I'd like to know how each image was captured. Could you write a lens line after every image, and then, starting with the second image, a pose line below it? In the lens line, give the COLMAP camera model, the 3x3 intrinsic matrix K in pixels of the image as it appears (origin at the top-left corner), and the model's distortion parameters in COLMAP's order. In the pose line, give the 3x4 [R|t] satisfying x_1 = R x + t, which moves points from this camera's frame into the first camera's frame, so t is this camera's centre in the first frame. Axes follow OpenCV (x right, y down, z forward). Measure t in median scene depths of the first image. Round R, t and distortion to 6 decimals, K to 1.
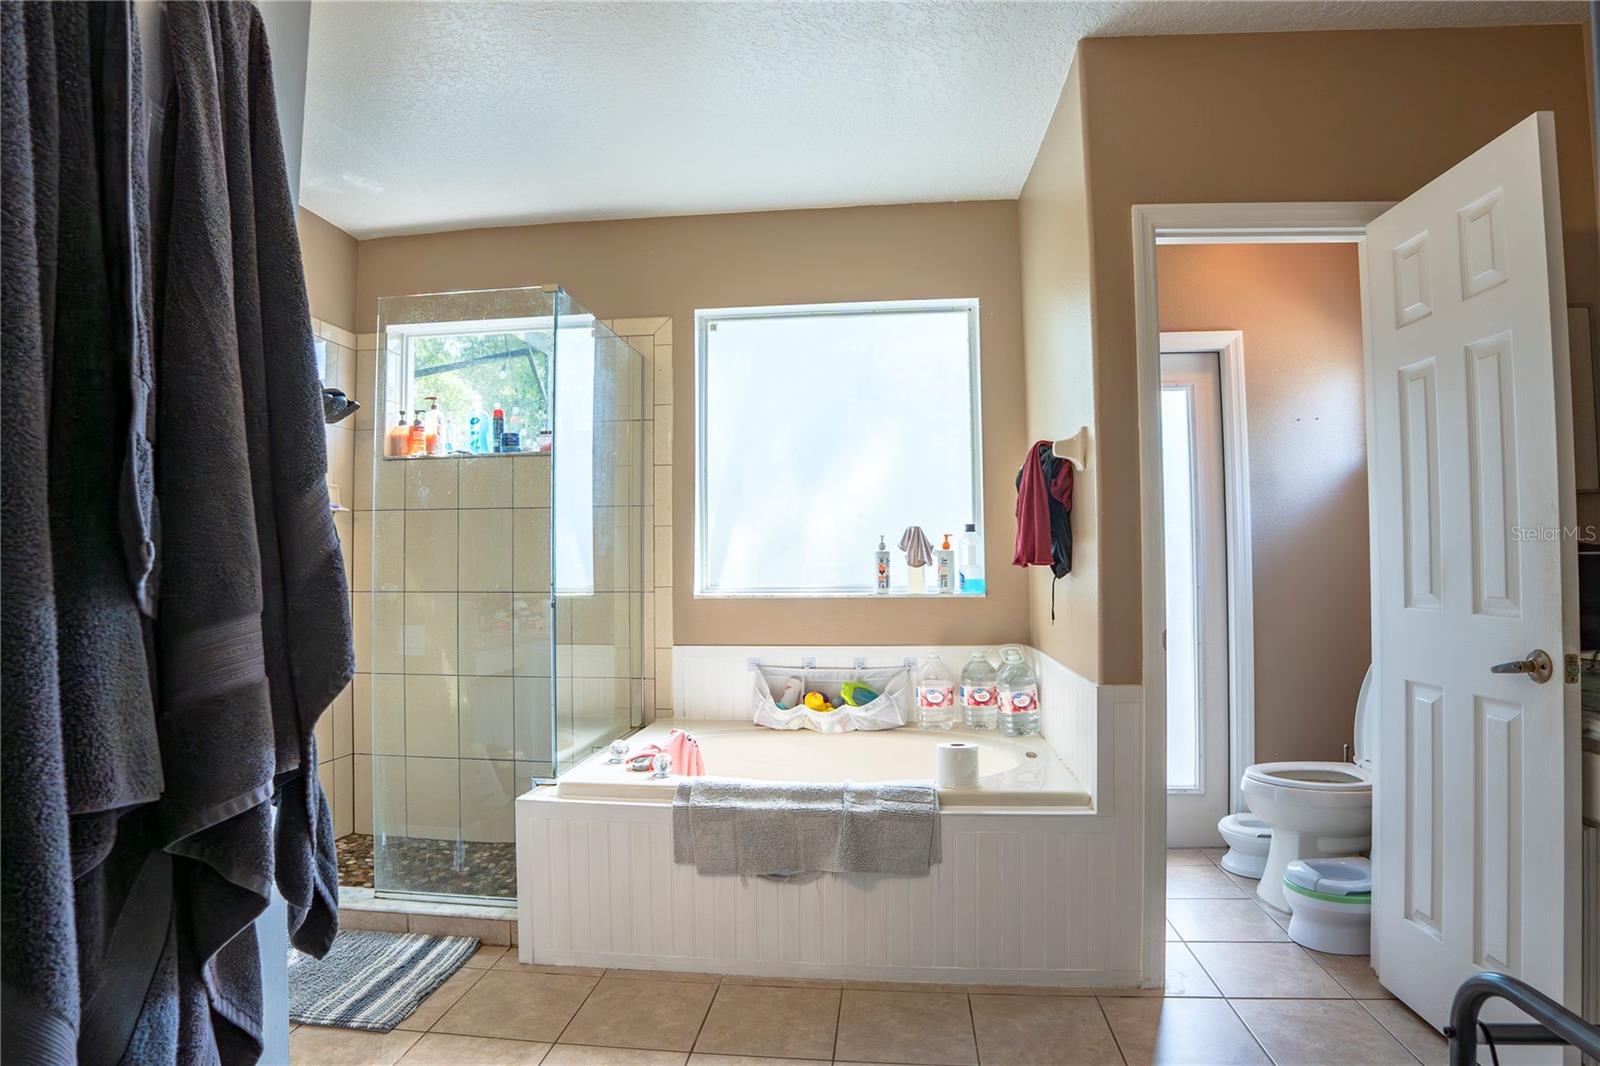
lens RADIAL K [[826.3, 0, 800.0], [0, 826.3, 533.0], [0, 0, 1]] dist [-0.093640, 0.025142]
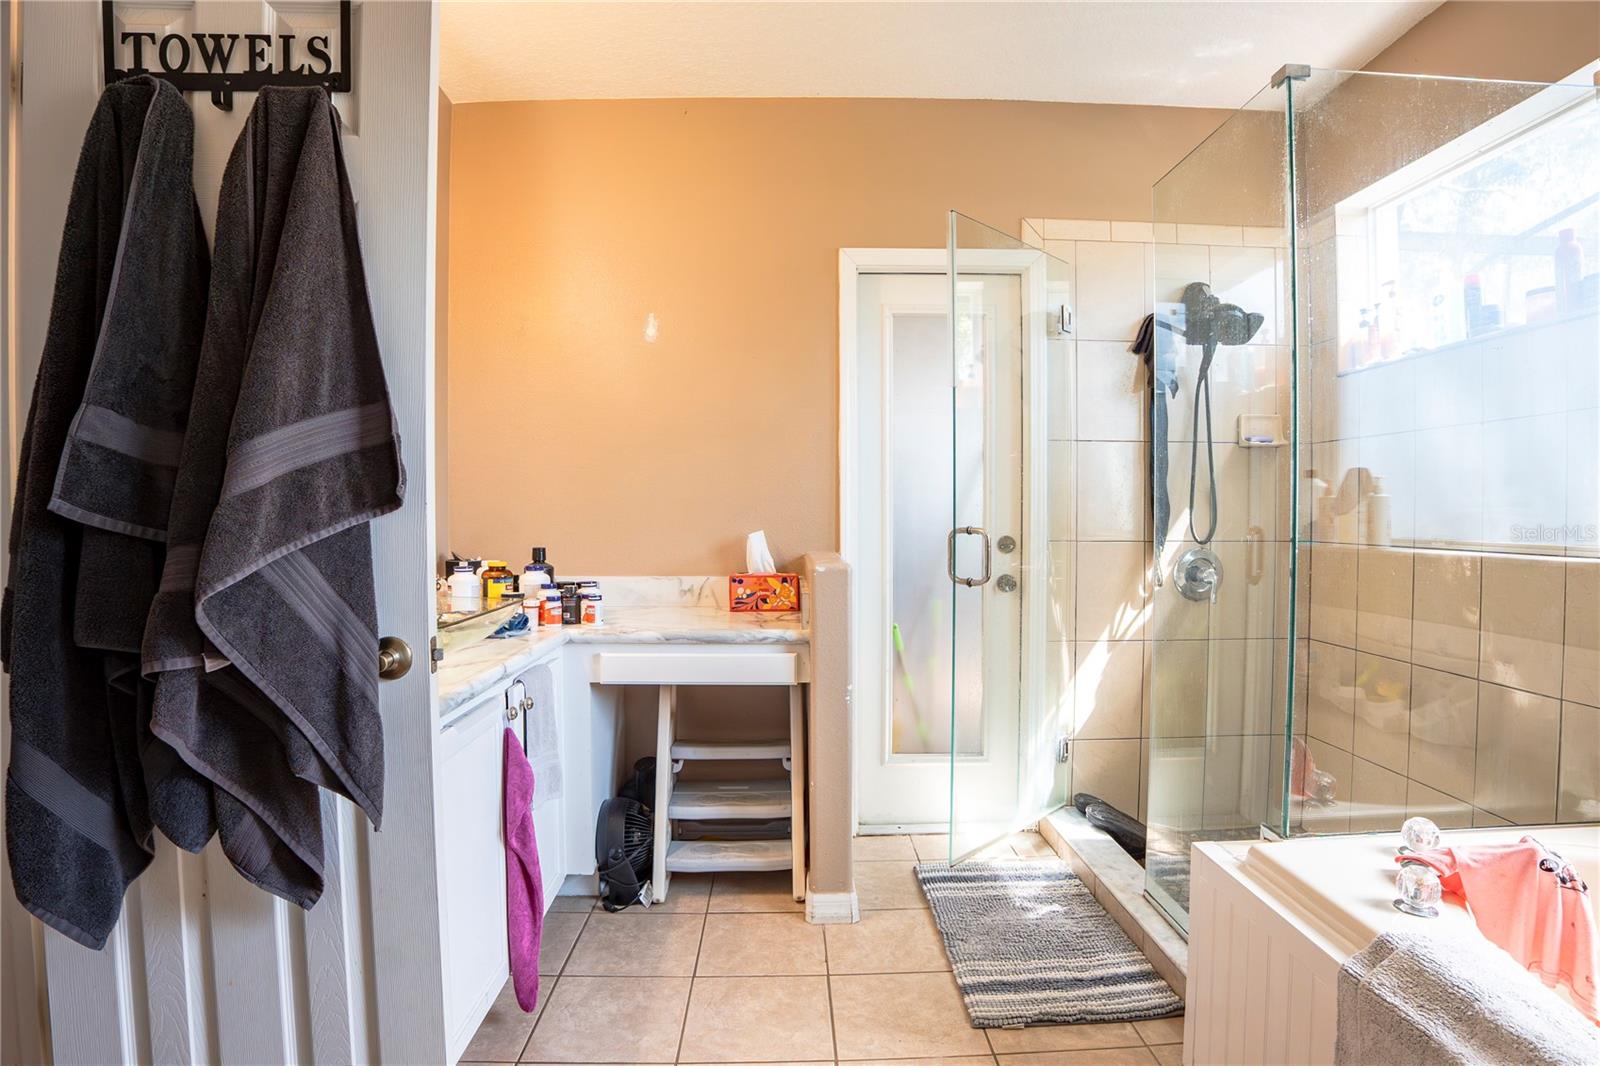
lens RADIAL K [[826.3, 0, 800.0], [0, 826.3, 533.0], [0, 0, 1]] dist [-0.093640, 0.025142]
pose [[0.157143, 0.035429, -0.986940, 0.267150], [0.034611, 0.998545, 0.041356, 0.018947], [0.986969, -0.040658, 0.155688, 0.555637]]
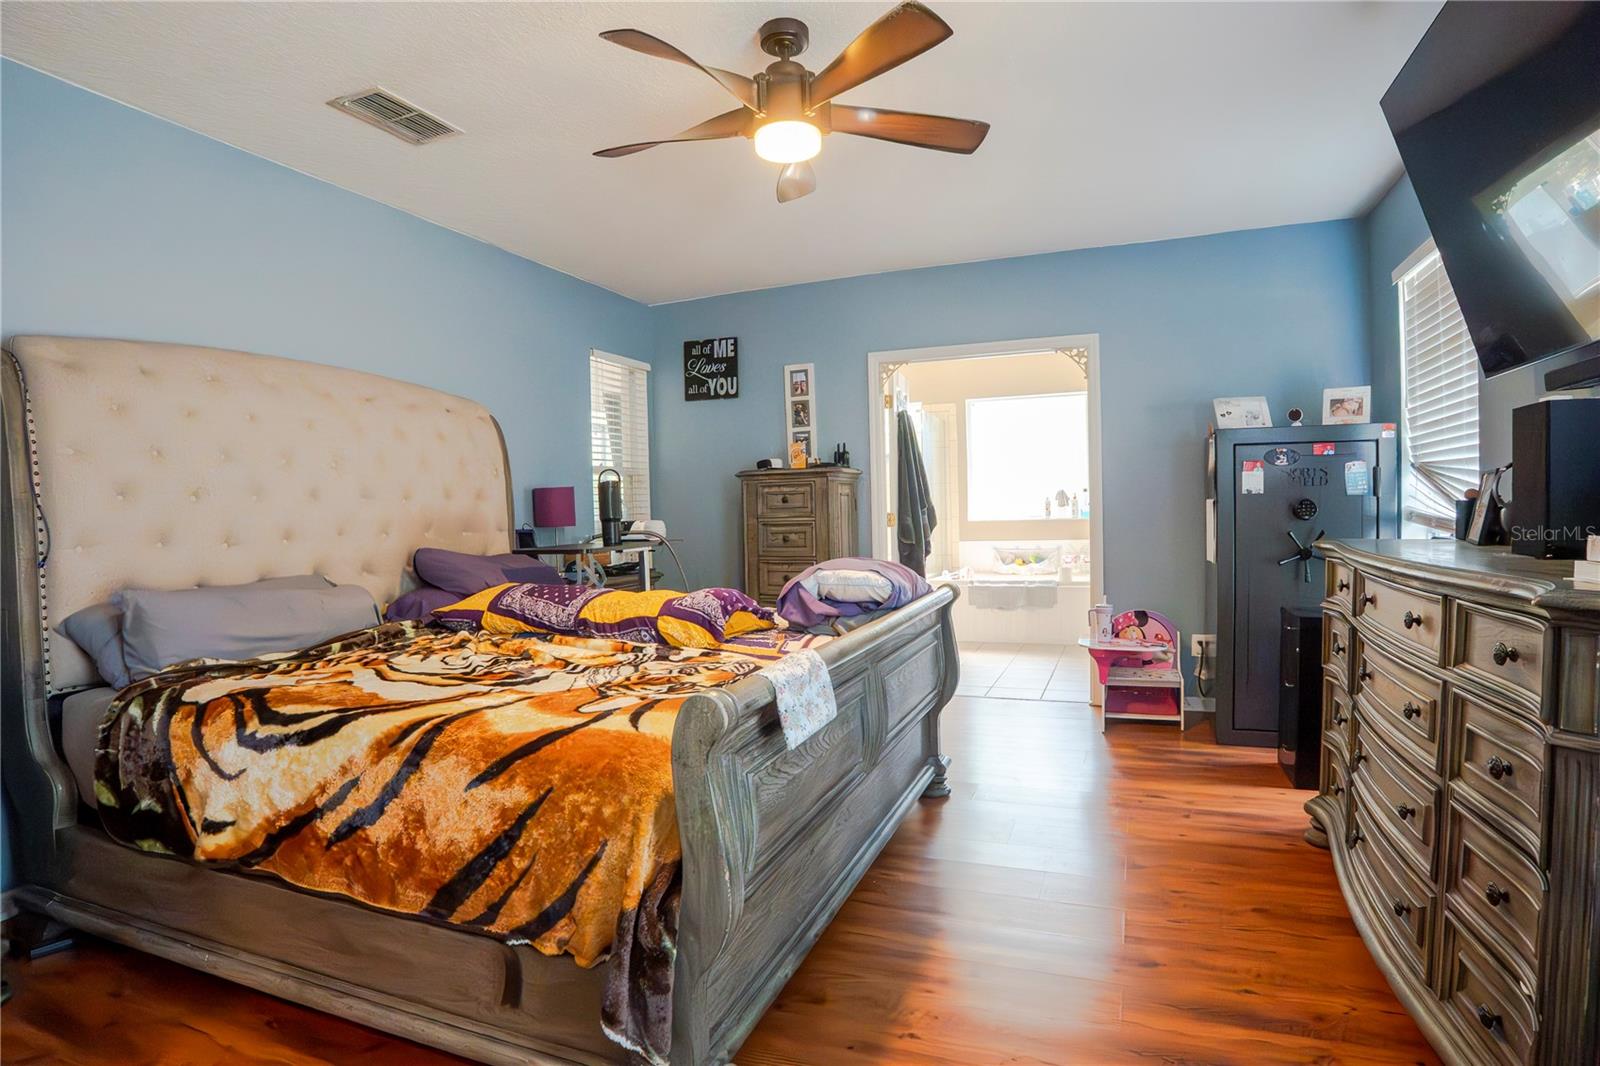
lens RADIAL K [[826.3, 0, 800.0], [0, 826.3, 533.0], [0, 0, 1]] dist [-0.093640, 0.025142]
pose [[0.960969, -0.013247, -0.276340, 0.088156], [0.030134, 0.997922, 0.056953, -0.054785], [0.275012, -0.063057, 0.959371, -1.976393]]
